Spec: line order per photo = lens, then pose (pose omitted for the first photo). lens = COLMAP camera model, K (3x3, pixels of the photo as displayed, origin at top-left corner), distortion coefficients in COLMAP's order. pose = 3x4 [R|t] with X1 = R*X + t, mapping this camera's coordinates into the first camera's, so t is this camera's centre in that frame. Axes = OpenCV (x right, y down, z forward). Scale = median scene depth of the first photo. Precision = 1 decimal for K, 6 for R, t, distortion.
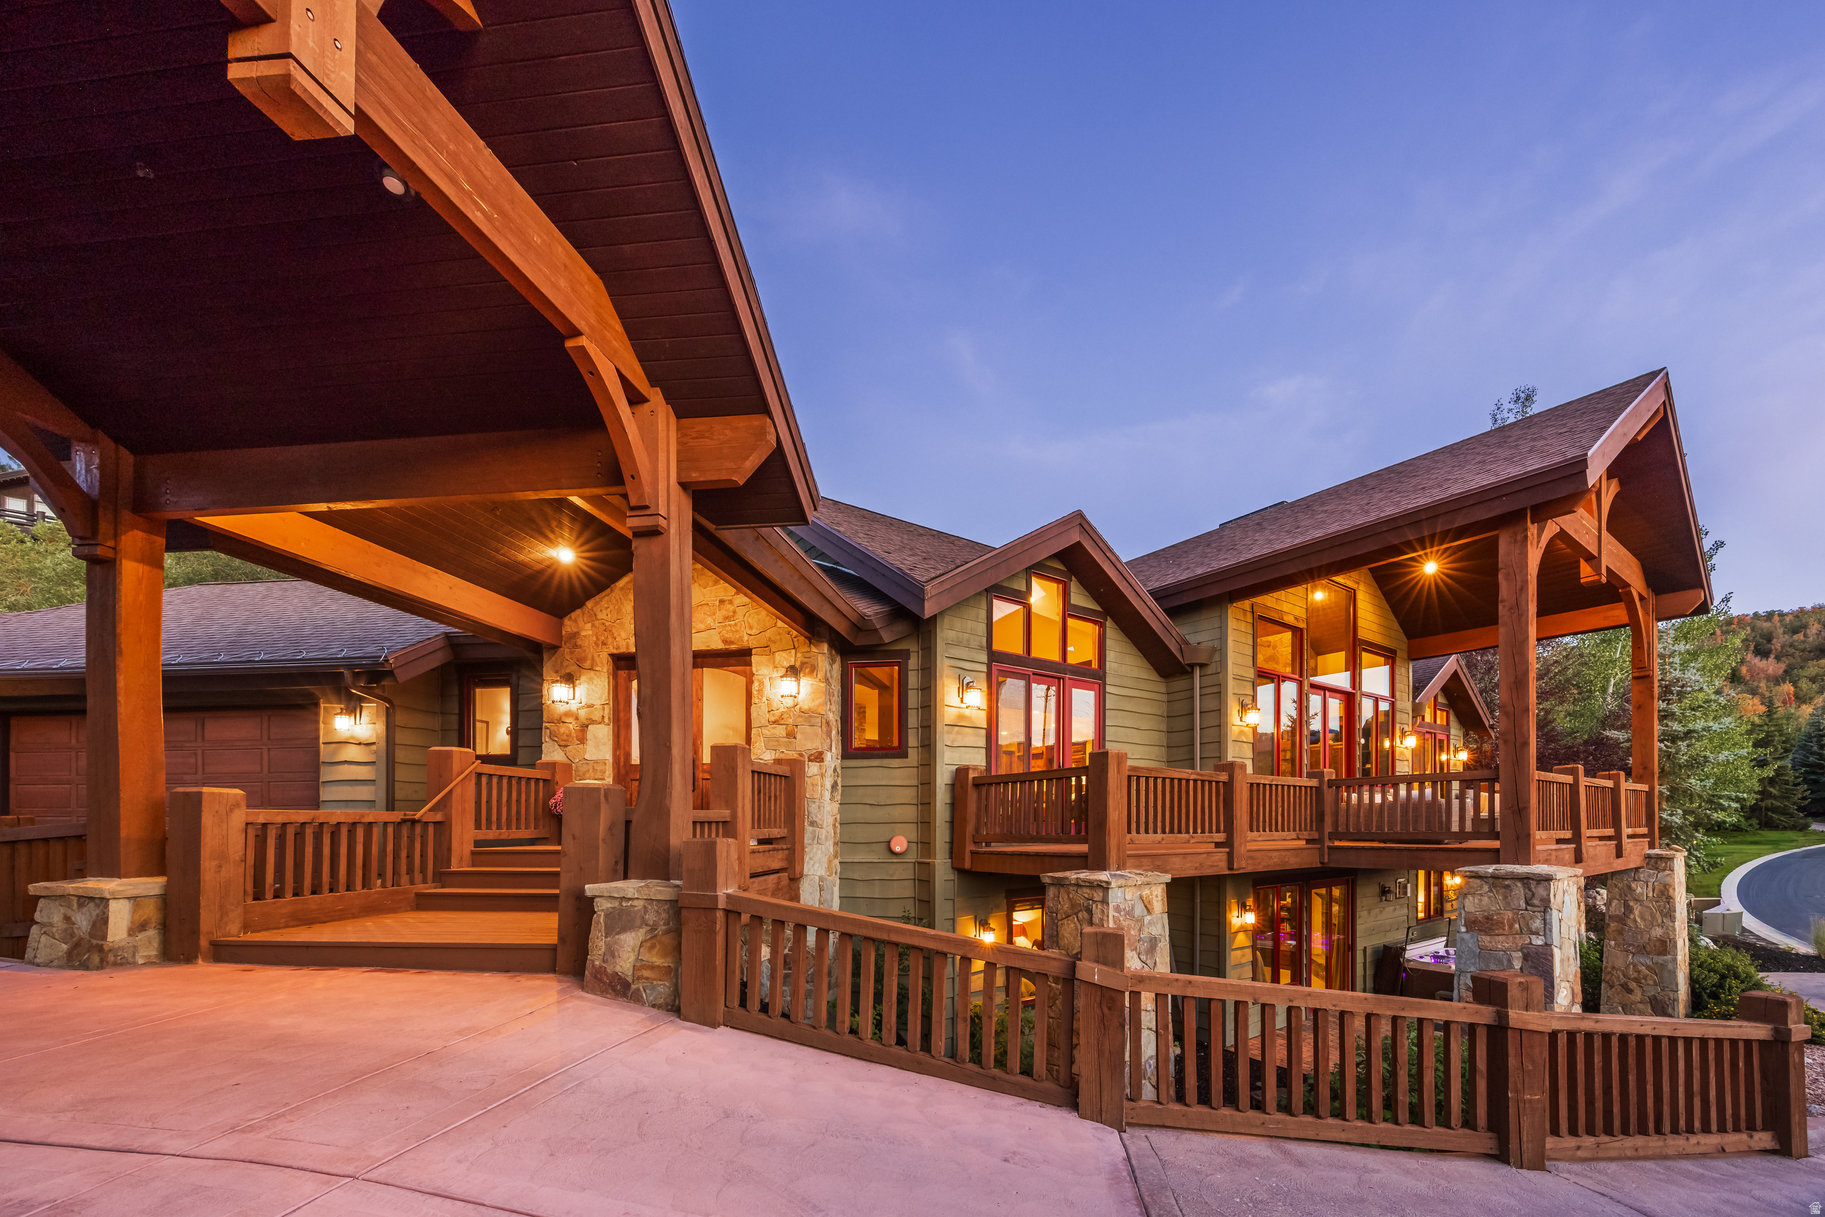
lens RADIAL K [[675.2, 0, 916.6], [0, 675.2, 813.5], [0, 0, 1]] dist [-0.000176, 0.000236]
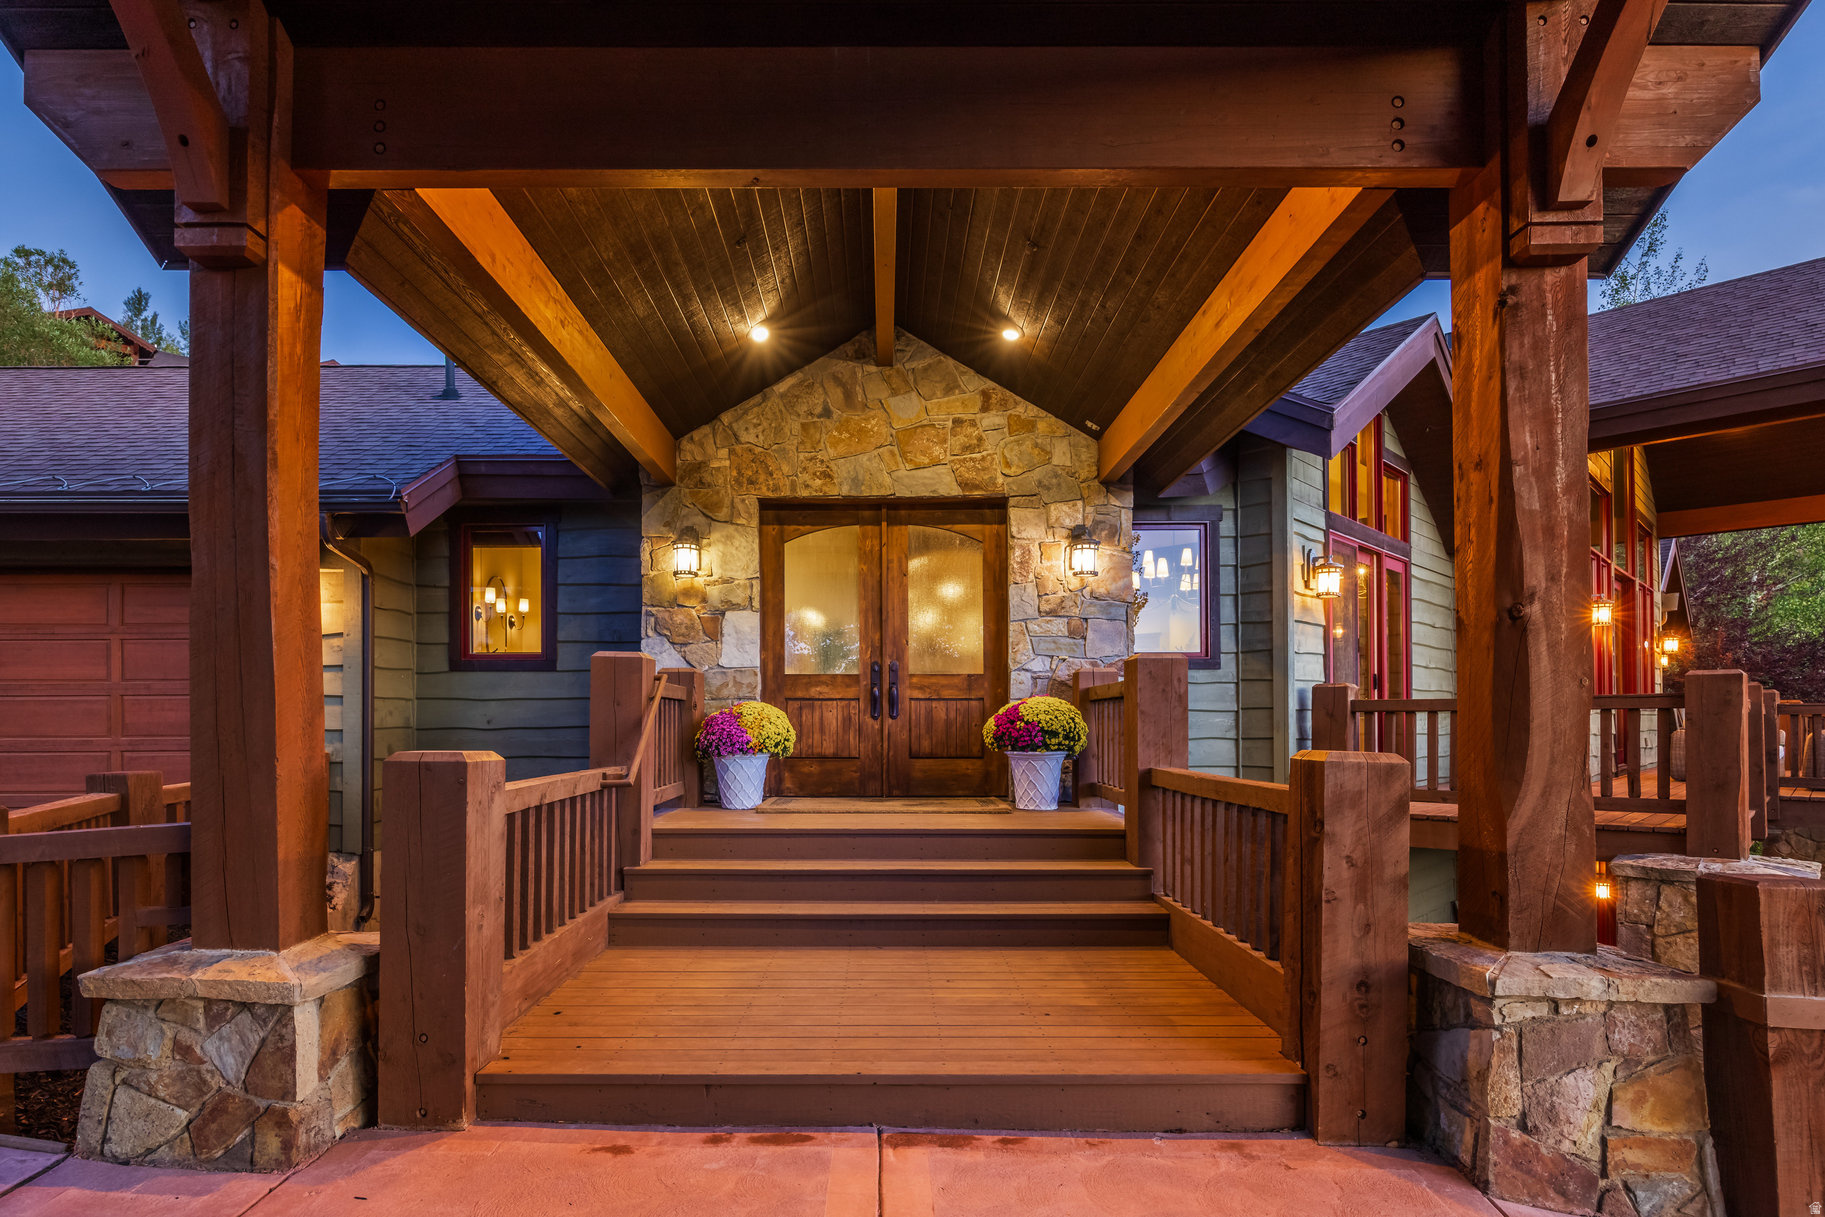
lens RADIAL K [[877.4, 0, 912.5], [0, 877.4, 714.1], [0, 0, 1]] dist [0.001840, 0.000221]
pose [[0.993613, 0.003110, 0.112796, -0.437081], [-0.002419, 0.999977, -0.006265, -0.033762], [-0.112813, 0.005952, 0.993598, 0.188894]]
